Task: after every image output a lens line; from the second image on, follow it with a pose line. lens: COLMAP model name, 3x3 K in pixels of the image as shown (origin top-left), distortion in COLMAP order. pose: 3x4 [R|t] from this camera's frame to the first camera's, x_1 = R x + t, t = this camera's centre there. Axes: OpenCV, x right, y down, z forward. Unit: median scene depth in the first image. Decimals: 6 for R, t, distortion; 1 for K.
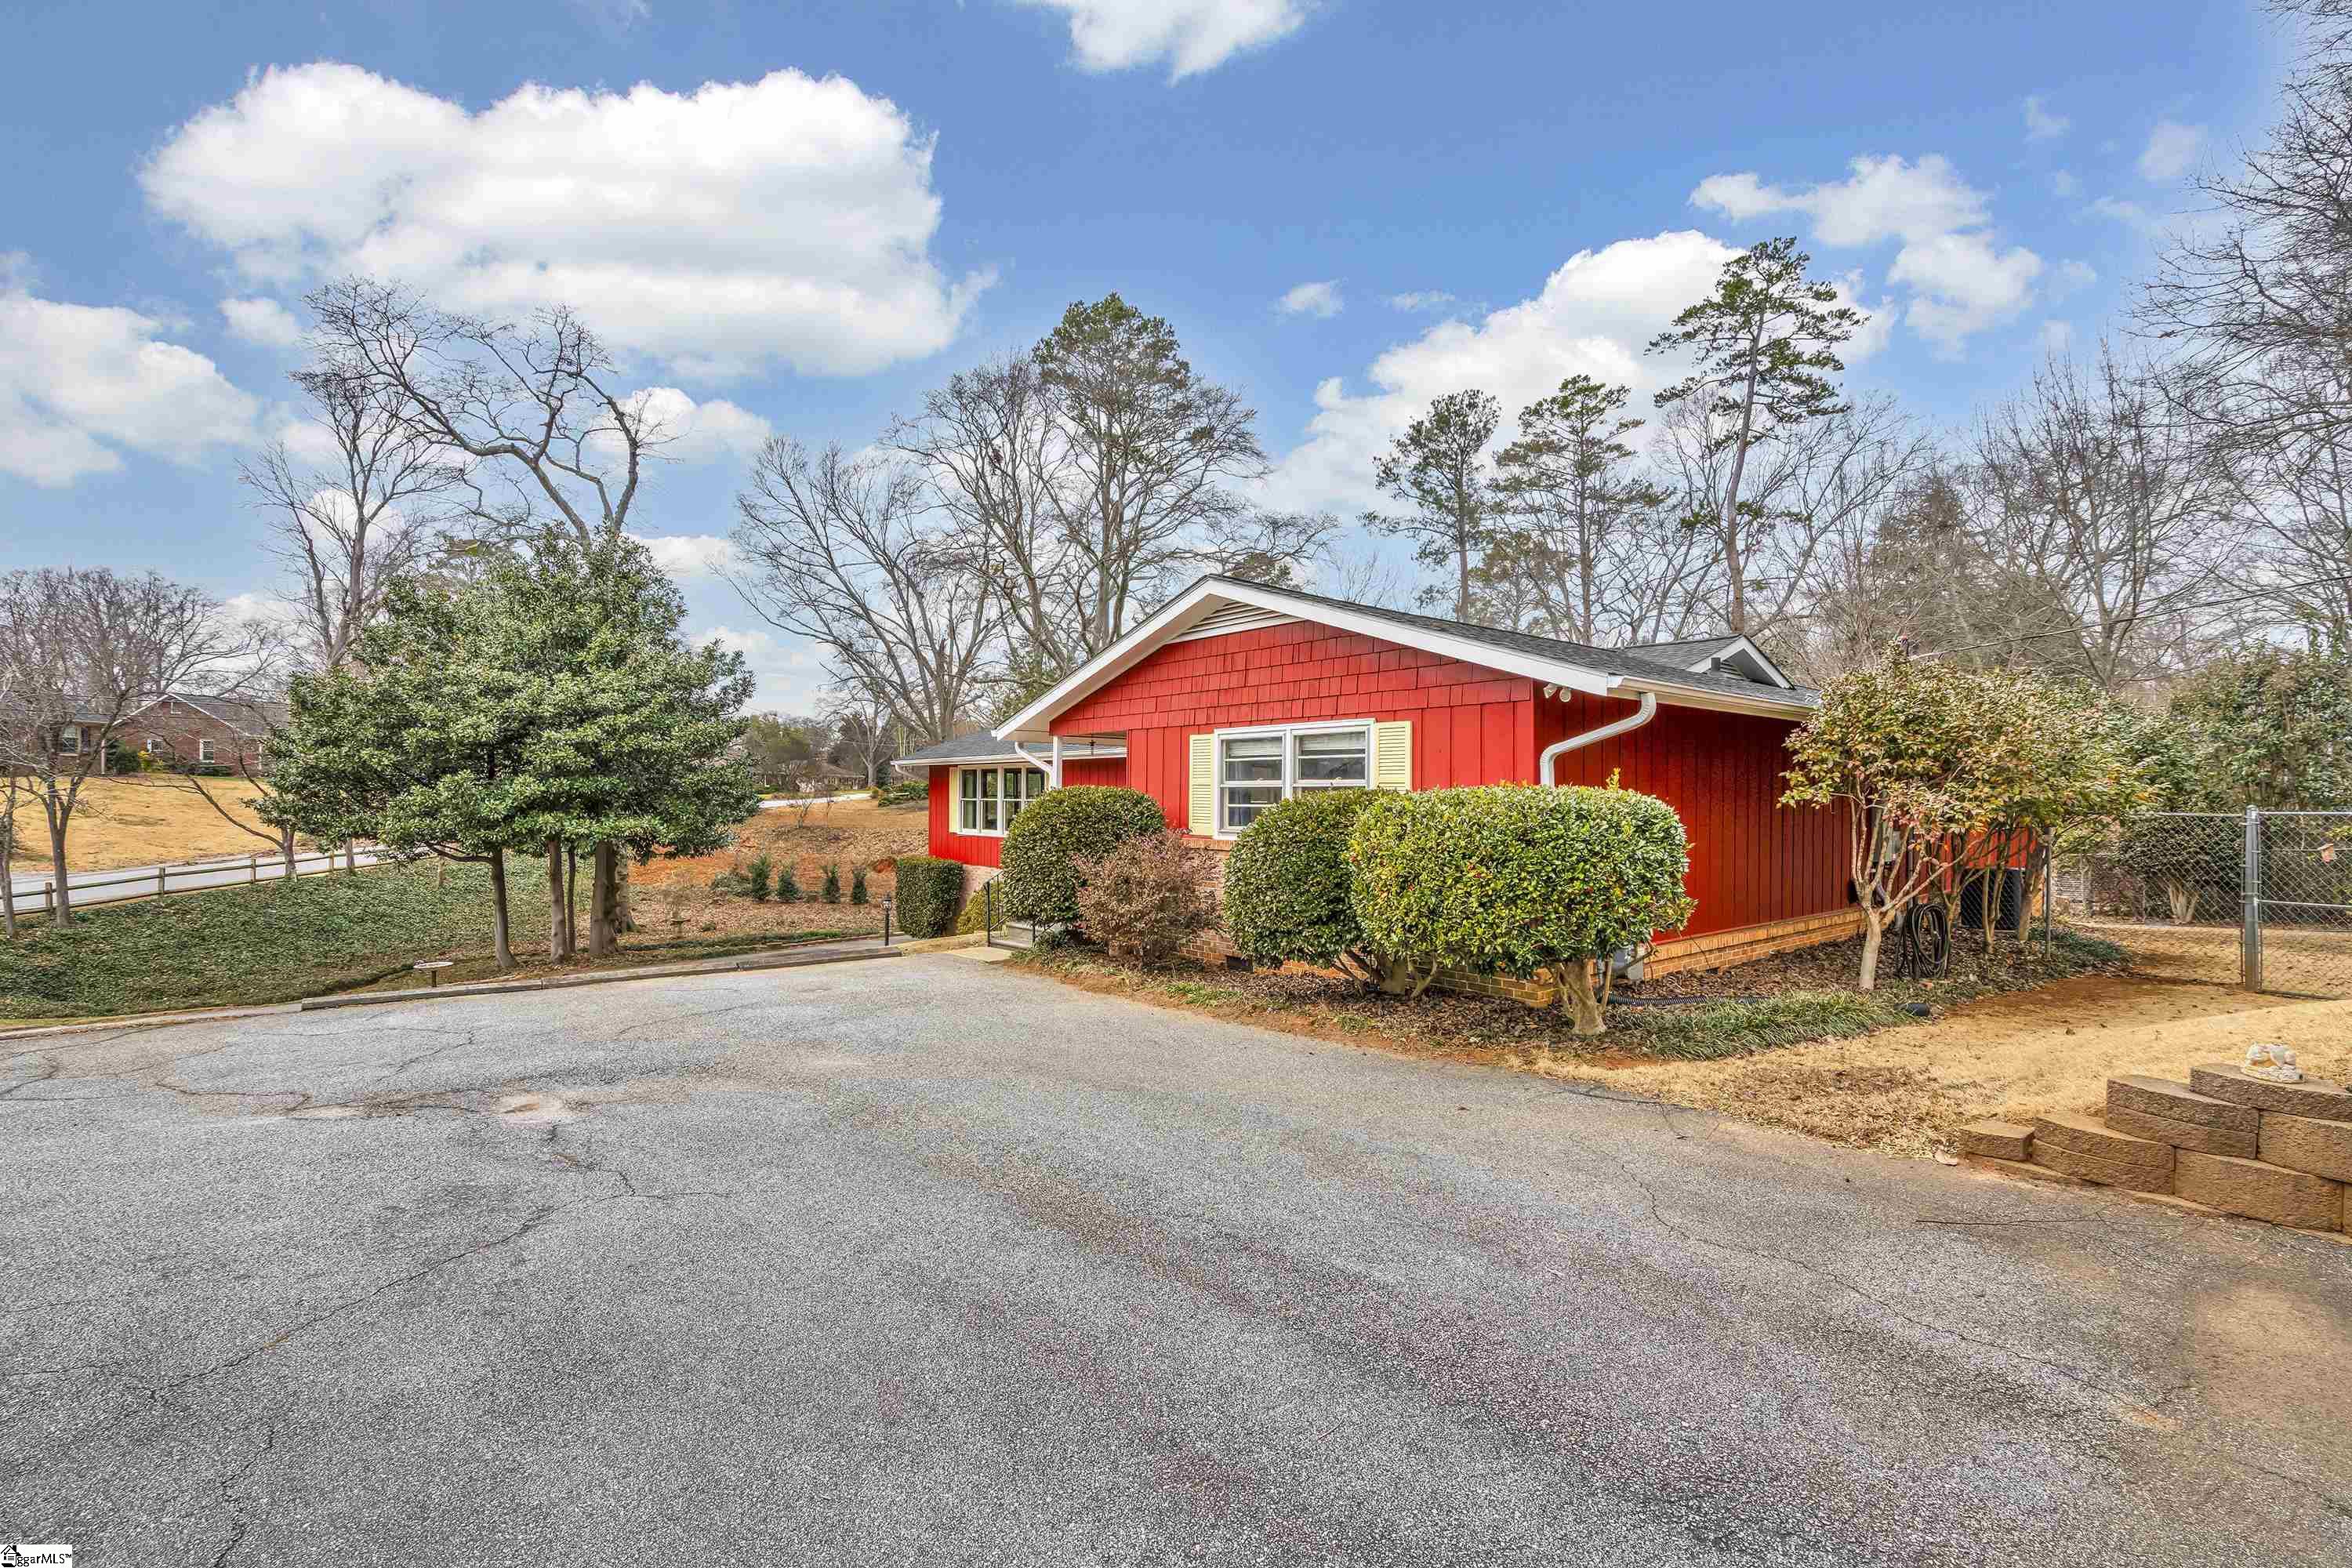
lens RADIAL K [[1064.8, 0, 1174.9], [0, 1064.8, 794.0], [0, 0, 1]] dist [0.000479, 0.000101]
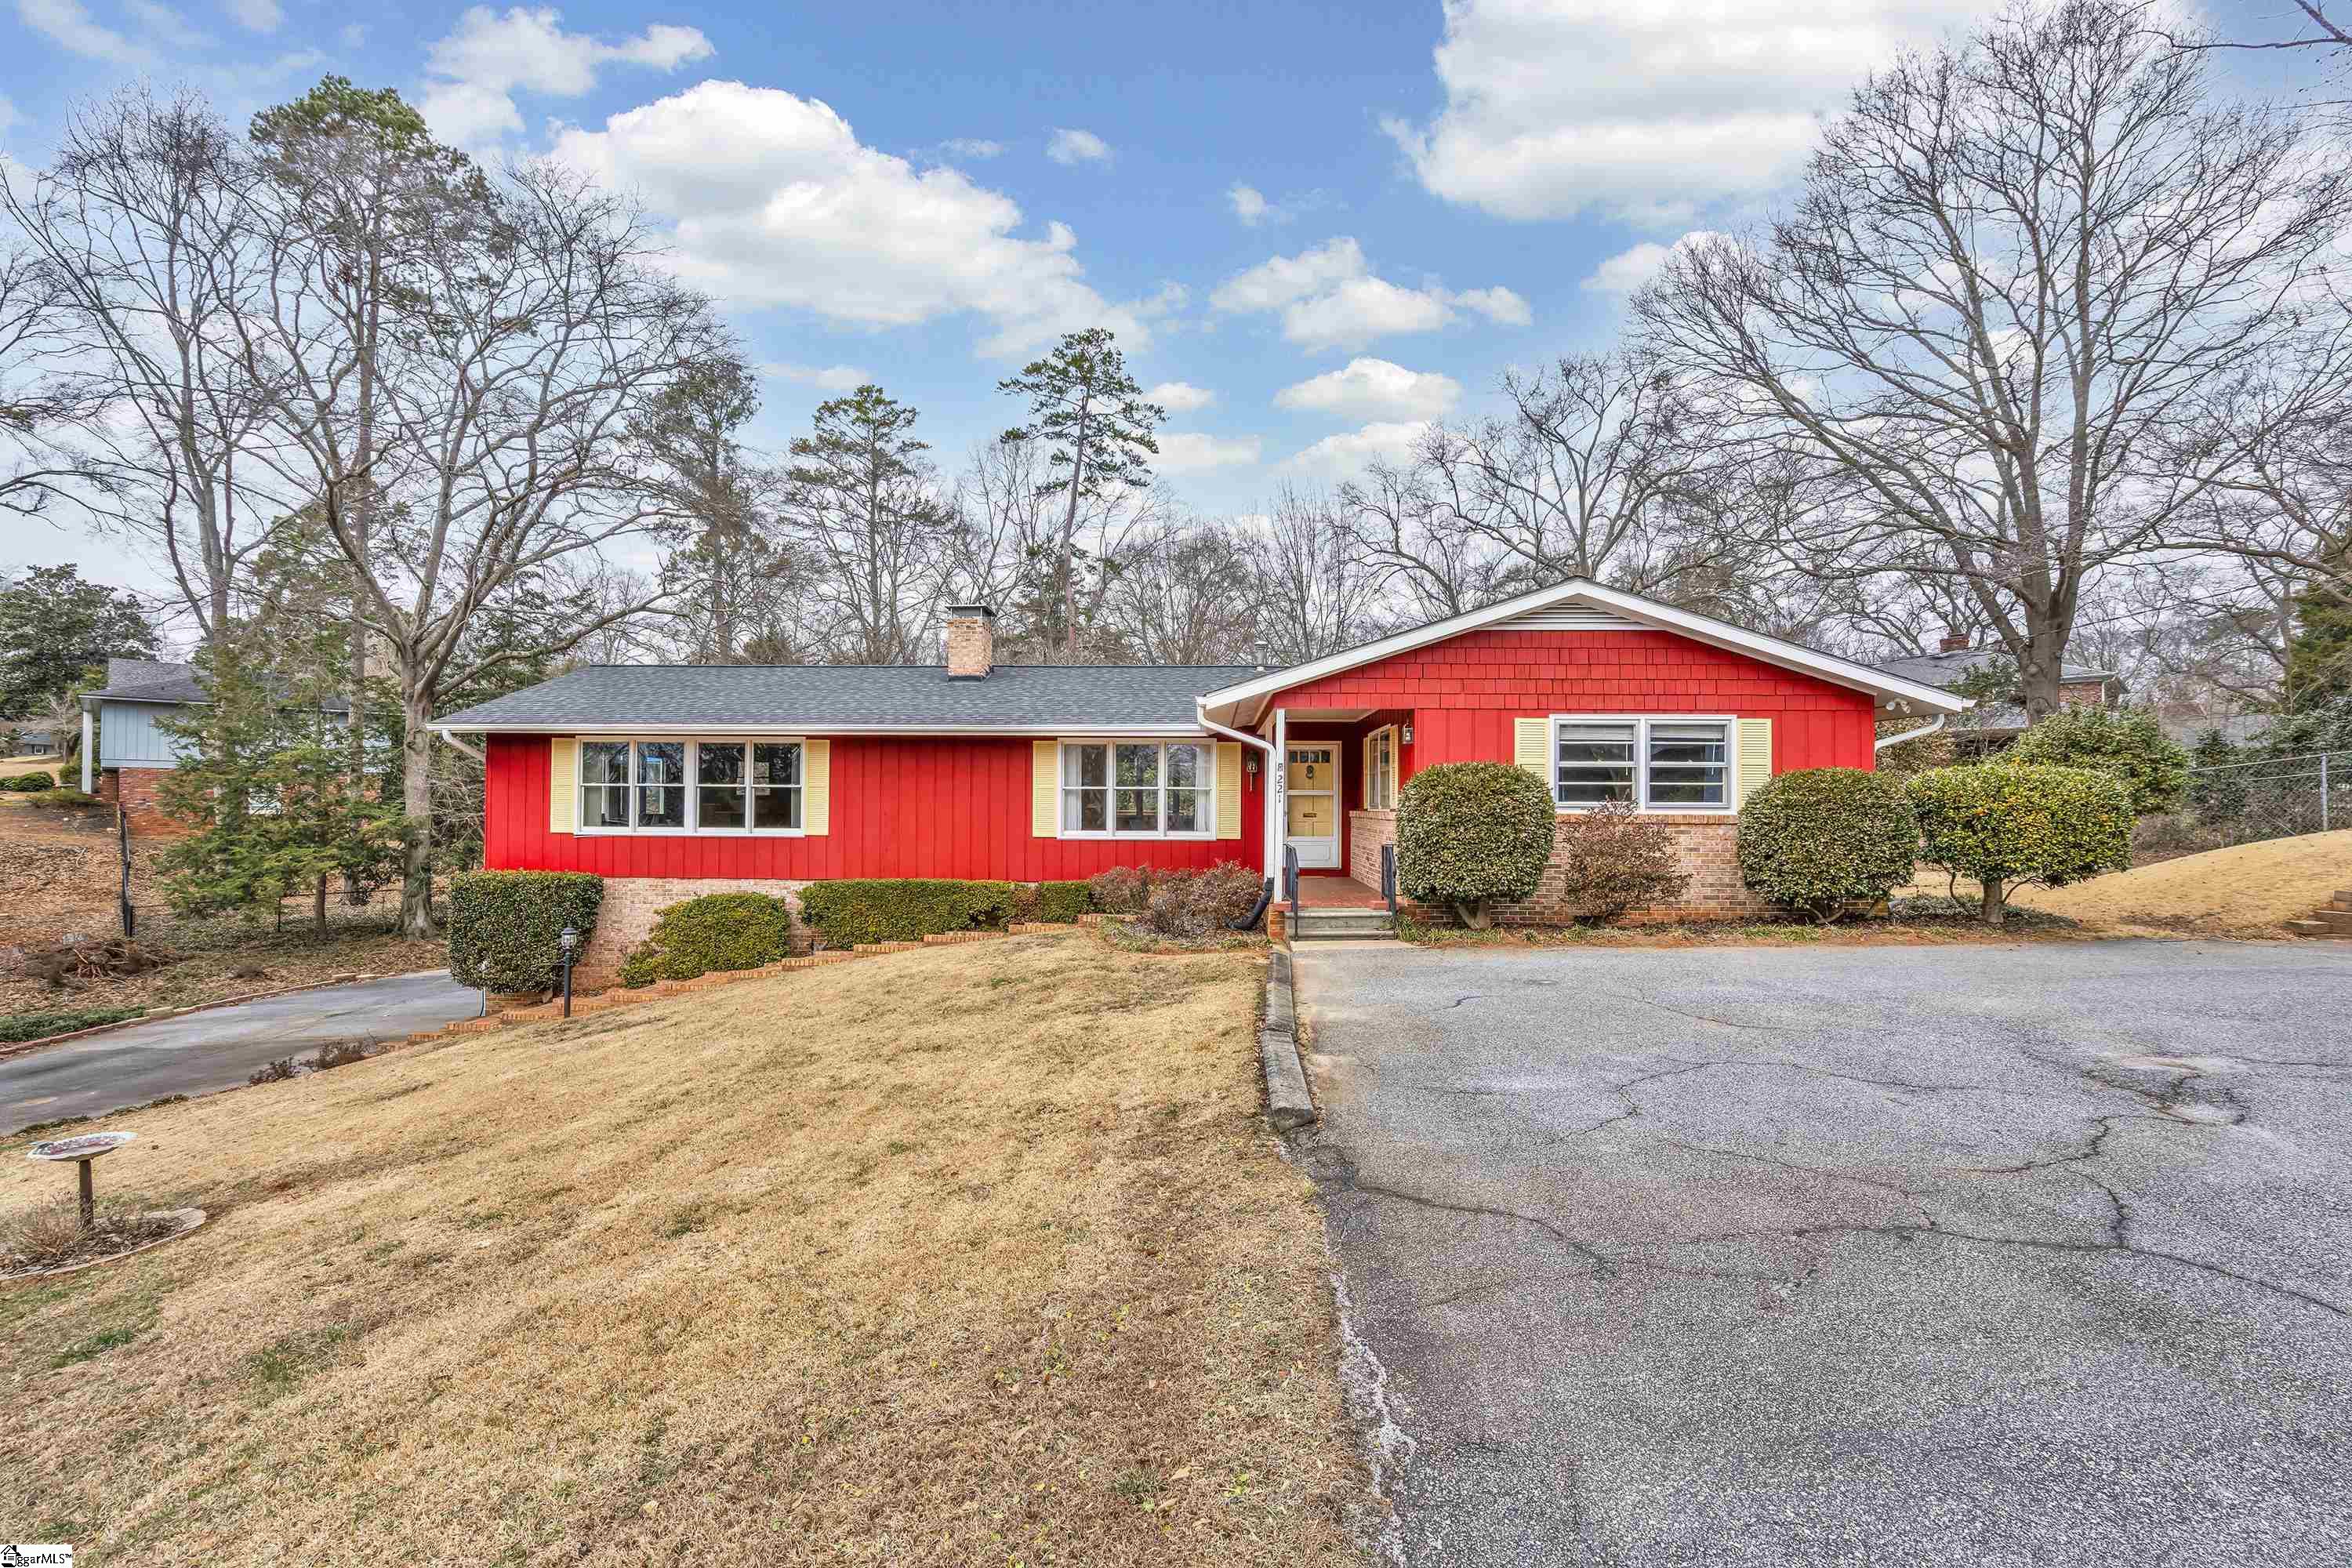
lens RADIAL K [[1064.8, 0, 1174.7], [0, 1064.8, 790.7], [0, 0, 1]] dist [0.000479, 0.000101]
pose [[0.664739, 0.010955, 0.746996, -0.475004], [-0.005544, 0.999937, -0.009730, 0.014072], [-0.747056, 0.002326, 0.664758, 0.256436]]
